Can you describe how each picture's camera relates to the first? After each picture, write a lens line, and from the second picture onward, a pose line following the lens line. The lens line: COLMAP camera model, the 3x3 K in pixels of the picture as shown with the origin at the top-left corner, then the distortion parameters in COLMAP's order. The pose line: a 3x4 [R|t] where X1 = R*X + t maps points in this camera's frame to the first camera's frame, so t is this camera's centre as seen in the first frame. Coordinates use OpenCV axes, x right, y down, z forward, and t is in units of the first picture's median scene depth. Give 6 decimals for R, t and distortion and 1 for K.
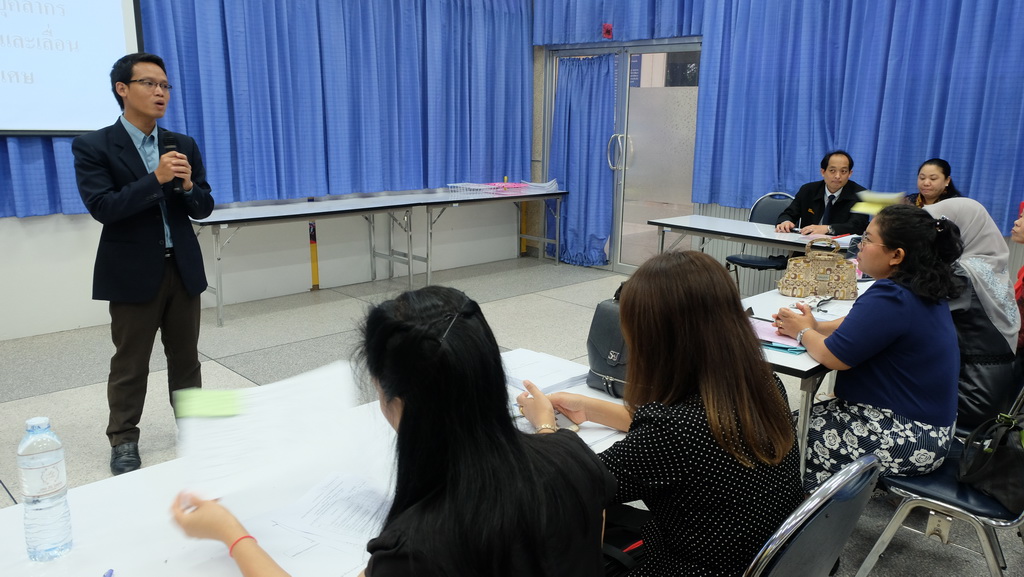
lens RADIAL K [[774.8, 0, 518.2], [0, 774.8, 275.9], [0, 0, 1]] dist [0.005105, 0.049719]
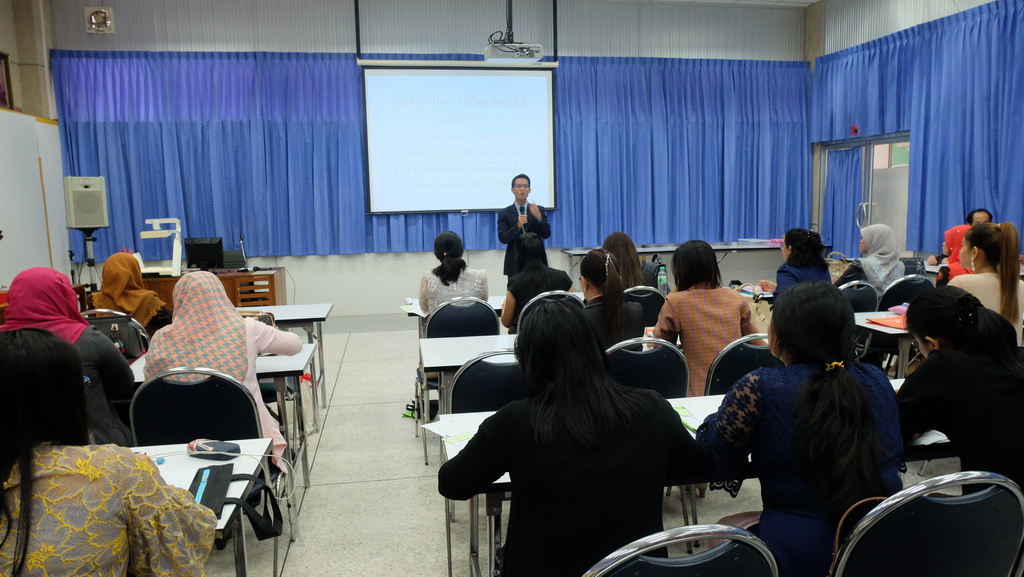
lens RADIAL K [[649.2, 0, 526.4], [0, 649.2, 284.0], [0, 0, 1]] dist [-0.049777, 0.041969]
pose [[0.820610, 0.041311, -0.569993, 0.297794], [-0.083087, 0.995411, -0.047475, 0.063865], [0.565416, 0.086317, 0.820277, -0.259606]]
